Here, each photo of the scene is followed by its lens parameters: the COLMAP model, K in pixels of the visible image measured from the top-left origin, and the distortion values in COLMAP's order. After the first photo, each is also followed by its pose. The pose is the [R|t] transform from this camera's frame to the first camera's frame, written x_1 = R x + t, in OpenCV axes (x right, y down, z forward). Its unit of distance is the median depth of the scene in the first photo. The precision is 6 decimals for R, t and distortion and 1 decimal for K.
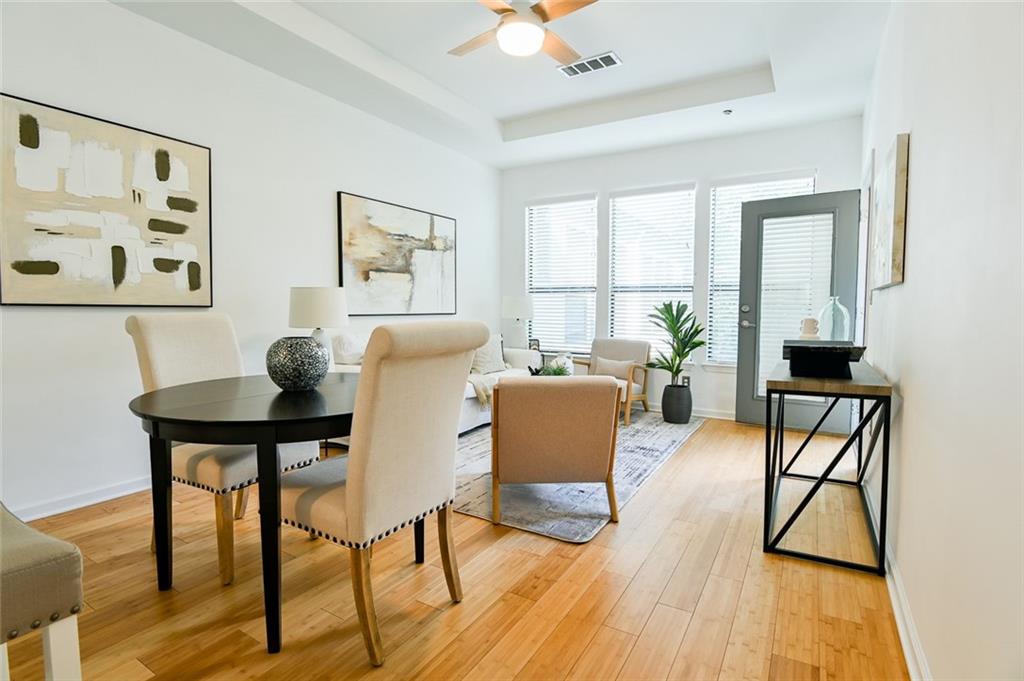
lens RADIAL K [[504.9, 0, 509.3], [0, 504.9, 339.8], [0, 0, 1]] dist [-0.017248, -0.000151]
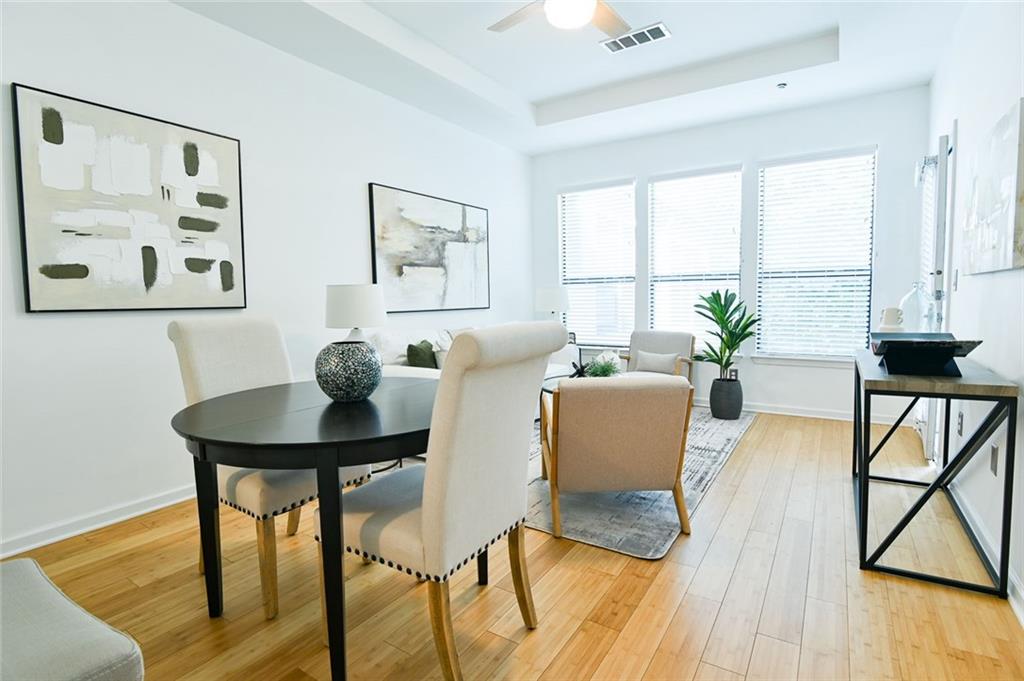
lens RADIAL K [[504.9, 0, 509.1], [0, 504.9, 340.5], [0, 0, 1]] dist [-0.017248, -0.000151]
pose [[0.999267, -0.018083, -0.033754, -0.075251], [0.018759, 0.999628, 0.019816, -0.015705], [0.033383, -0.020435, 0.999234, 0.076037]]
